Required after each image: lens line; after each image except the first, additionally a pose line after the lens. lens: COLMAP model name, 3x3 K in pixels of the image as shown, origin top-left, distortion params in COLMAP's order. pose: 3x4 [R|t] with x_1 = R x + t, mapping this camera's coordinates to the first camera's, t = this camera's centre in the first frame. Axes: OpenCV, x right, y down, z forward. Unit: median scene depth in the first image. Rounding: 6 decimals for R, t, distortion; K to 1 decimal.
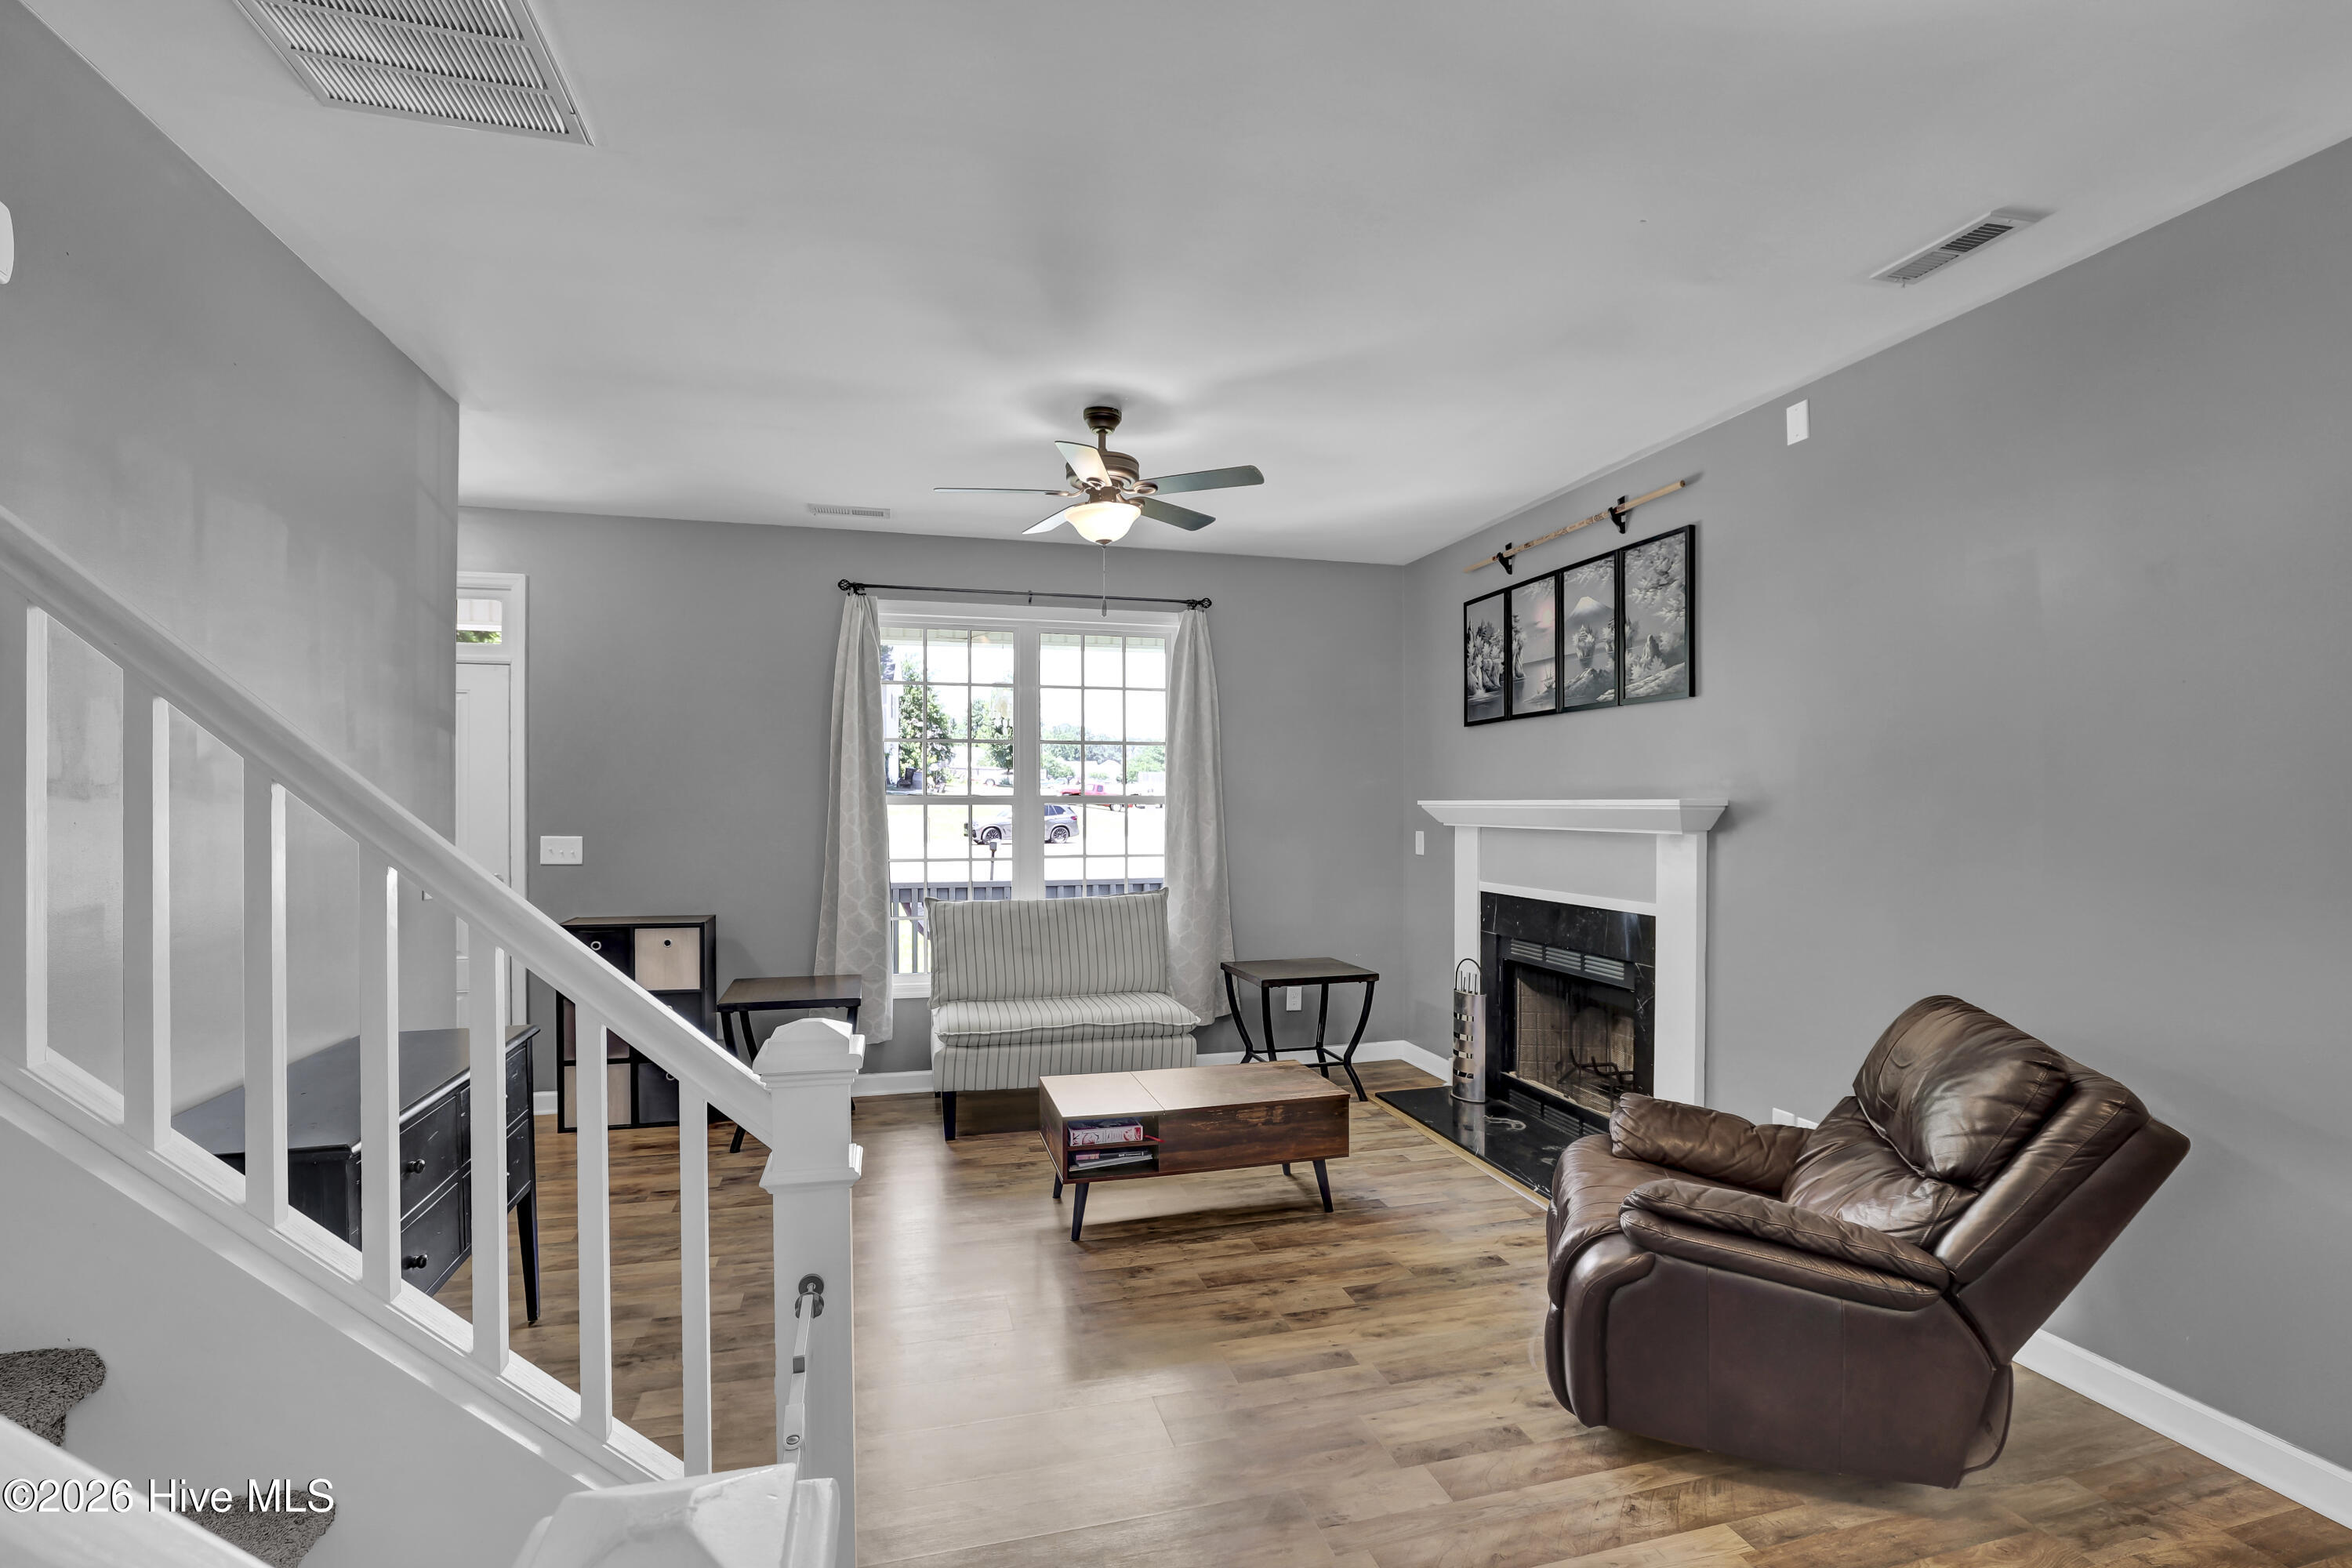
lens RADIAL K [[1040.9, 0, 1165.8], [0, 1040.9, 804.2], [0, 0, 1]] dist [-0.030419, 0.001376]
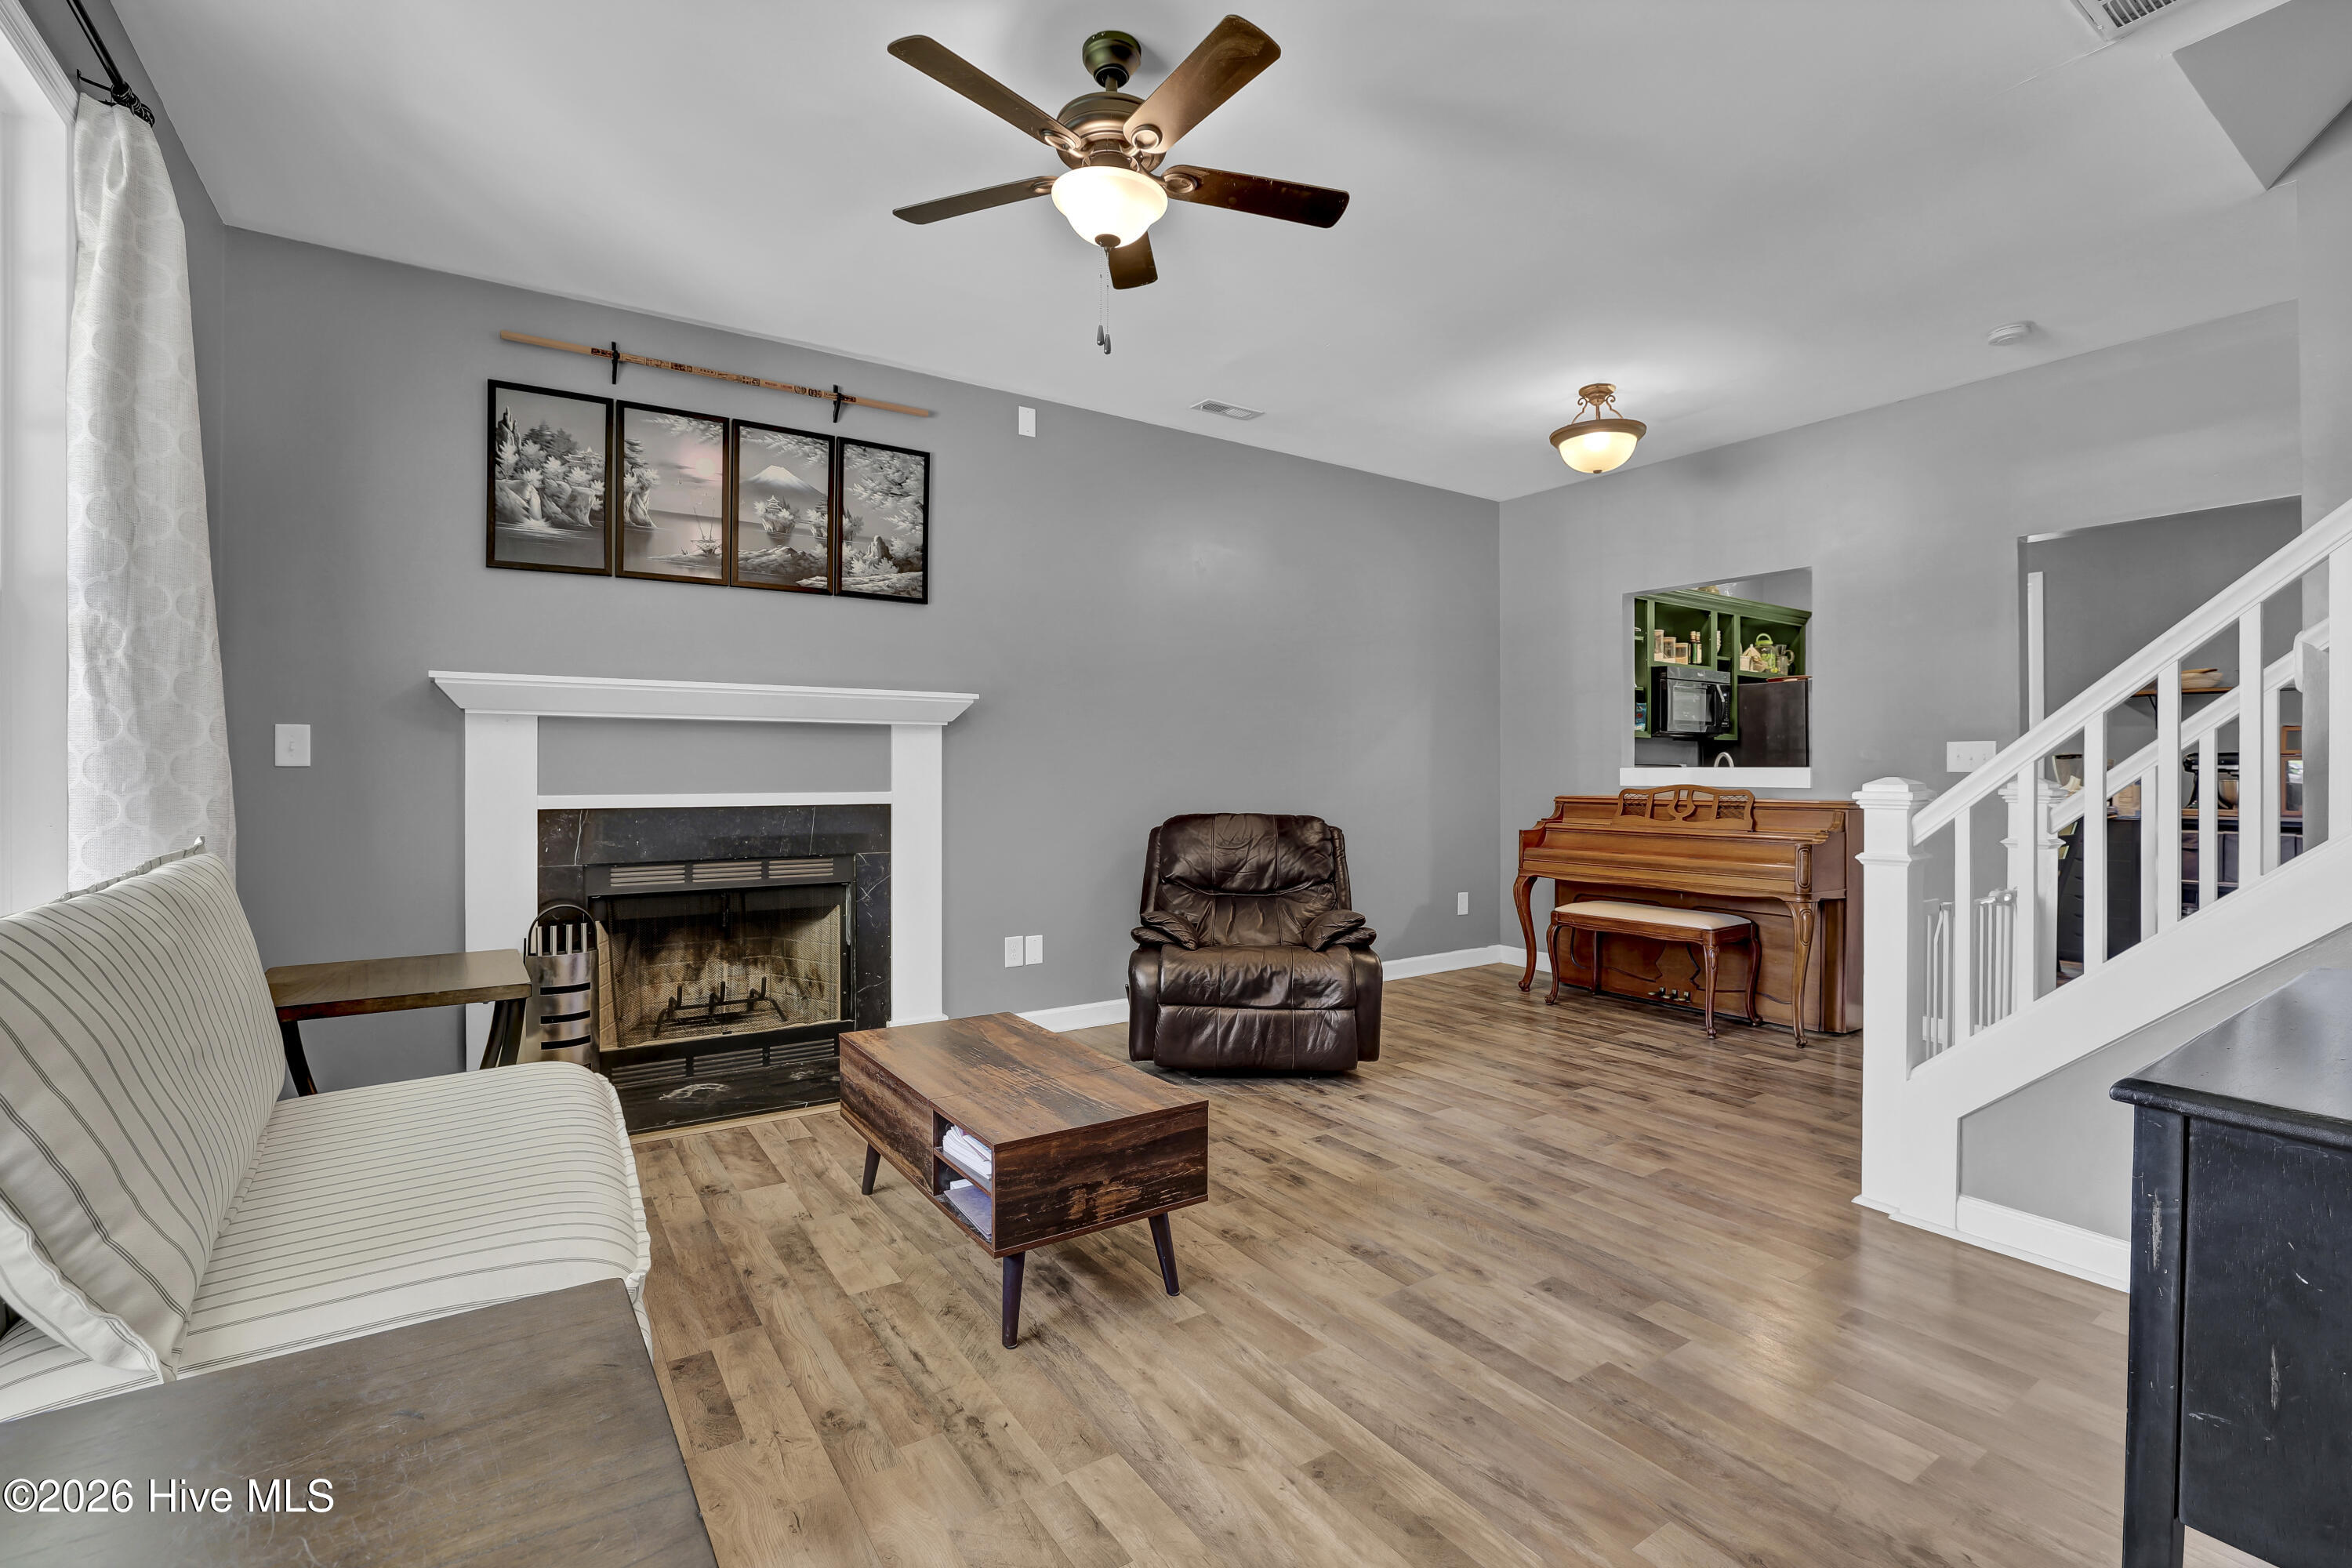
lens RADIAL K [[1040.9, 0, 1173.1], [0, 1040.9, 765.5], [0, 0, 1]] dist [-0.030419, 0.001376]
pose [[-0.314700, 0.003861, 0.949183, -0.552239], [0.000251, 0.999992, -0.003985, 0.064839], [-0.949191, -0.001016, -0.314698, 0.928764]]
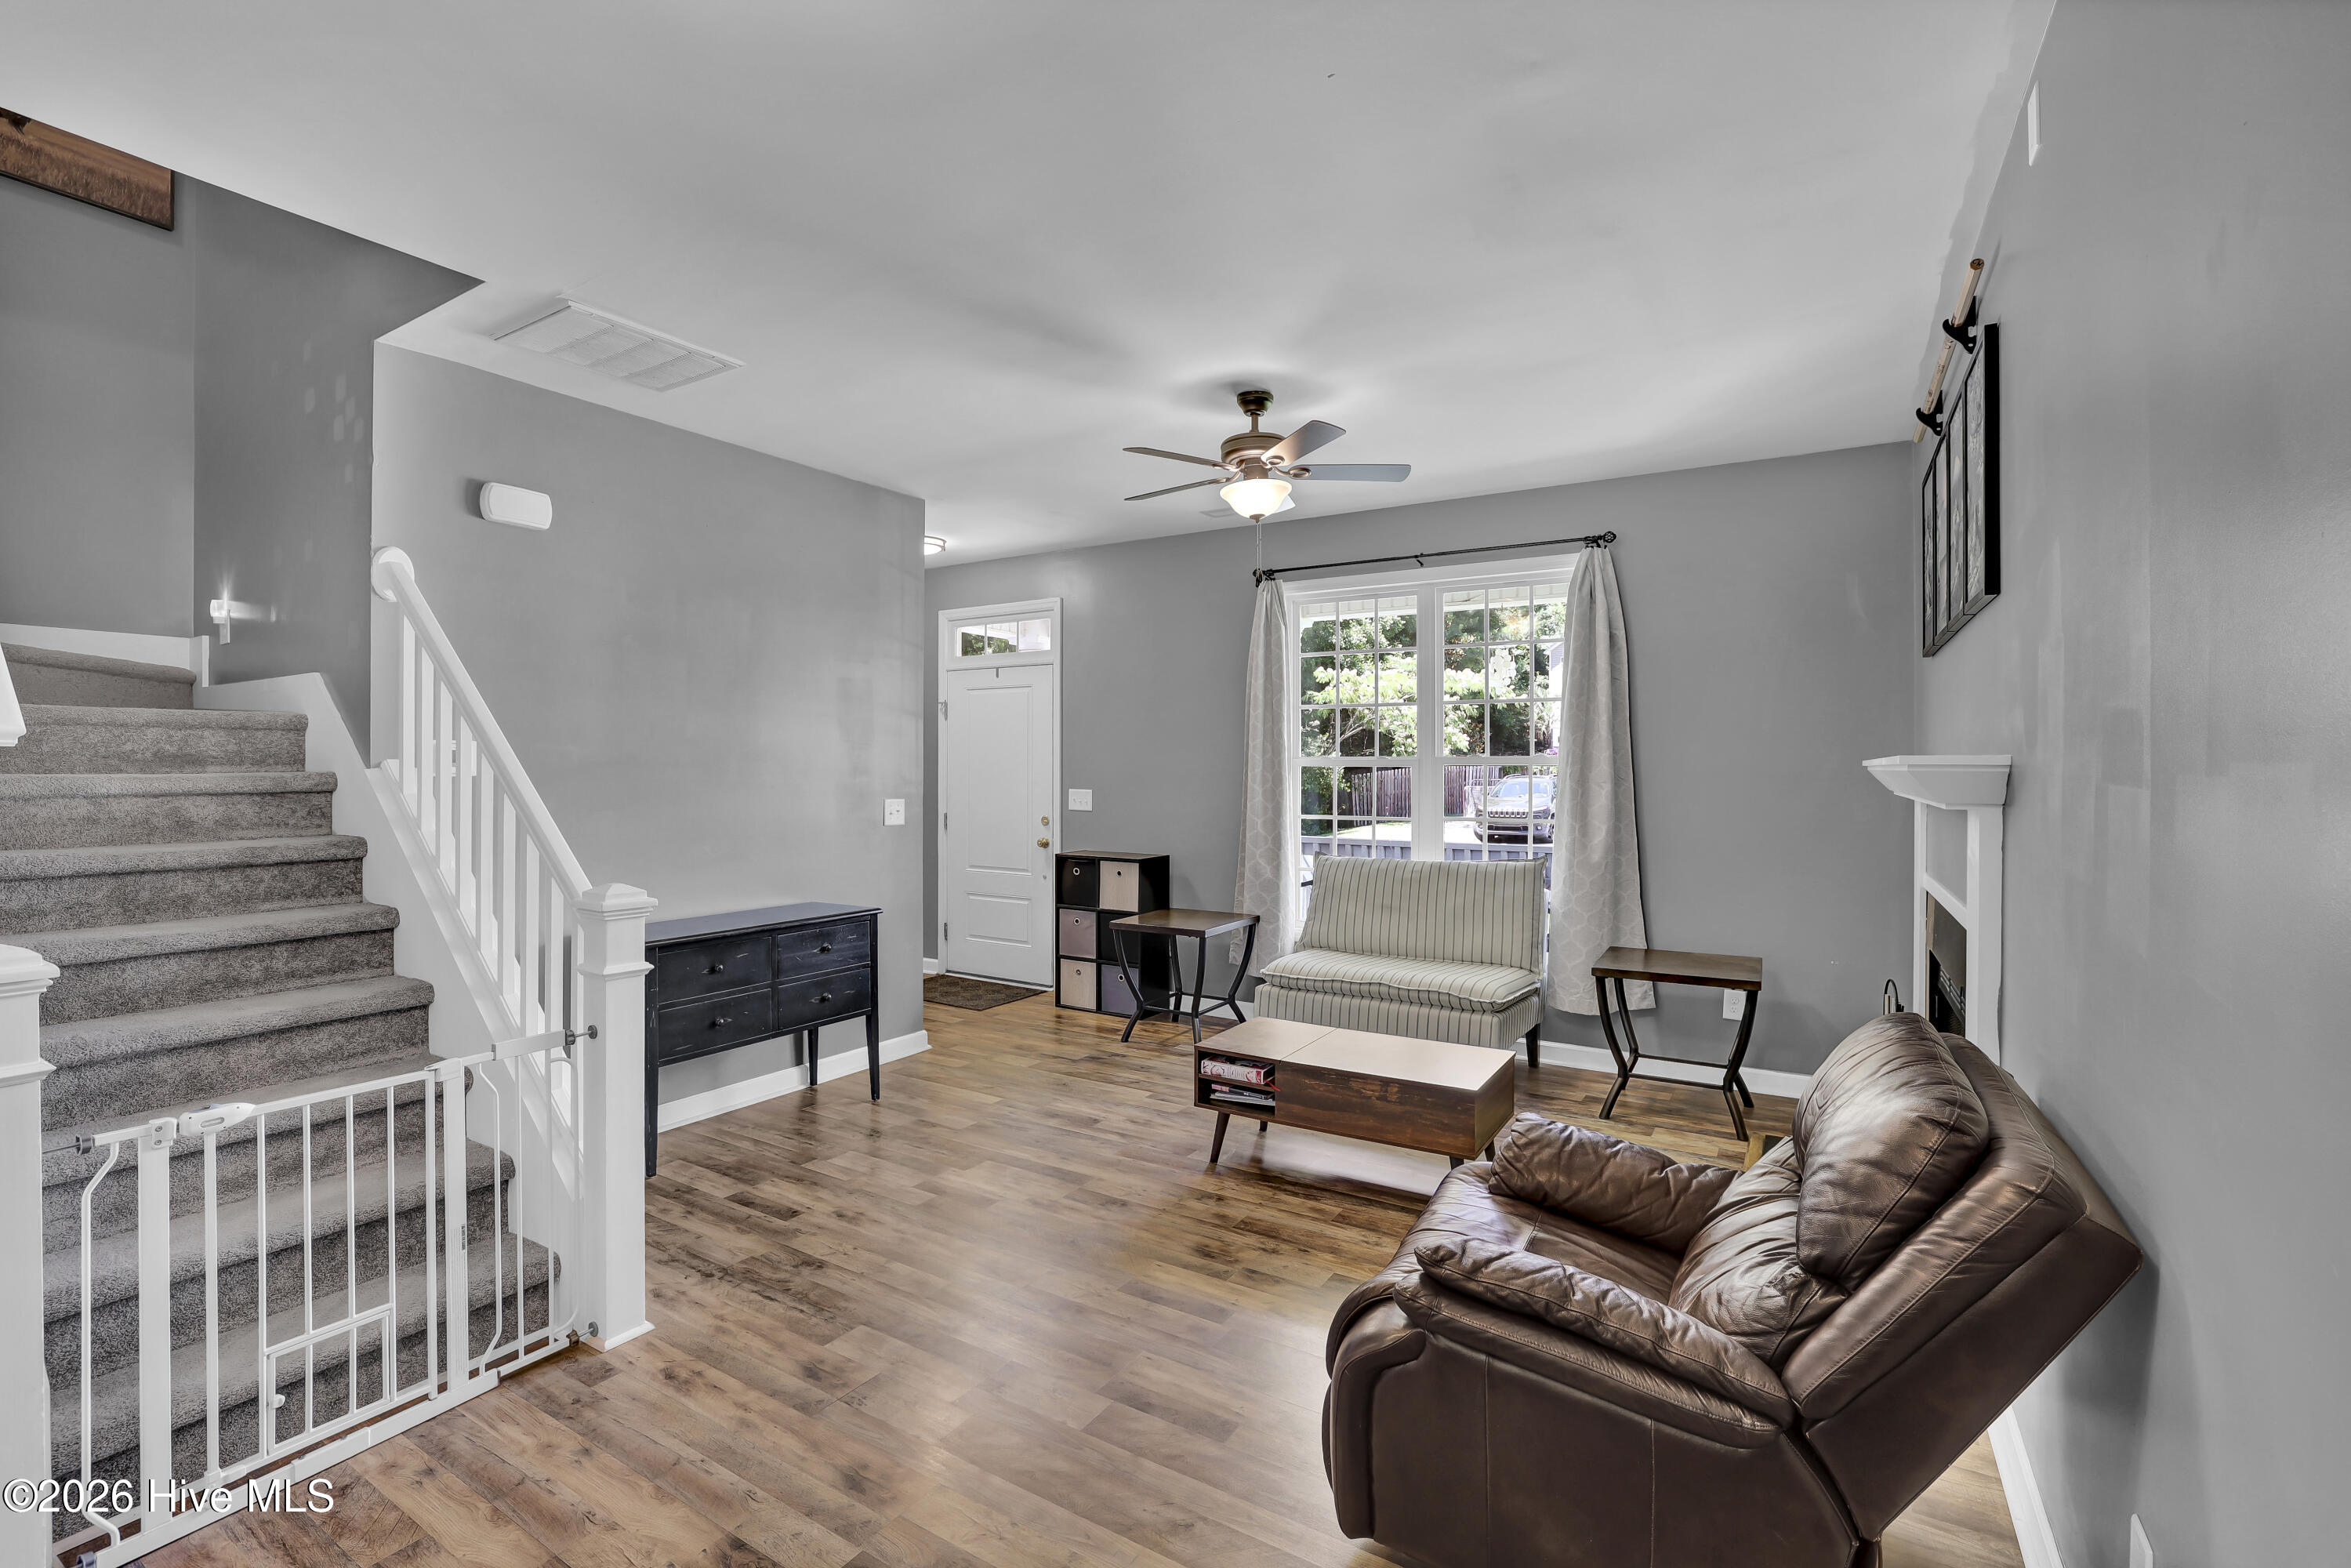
lens RADIAL K [[1040.5, 0, 1182.7], [0, 1040.5, 771.1], [0, 0, 1]] dist [-0.030419, 0.001376]
pose [[0.684910, 0.002566, -0.728623, 0.529313], [-0.000886, 0.999996, 0.002689, 0.003117], [0.728627, -0.001196, 0.684910, 0.172189]]
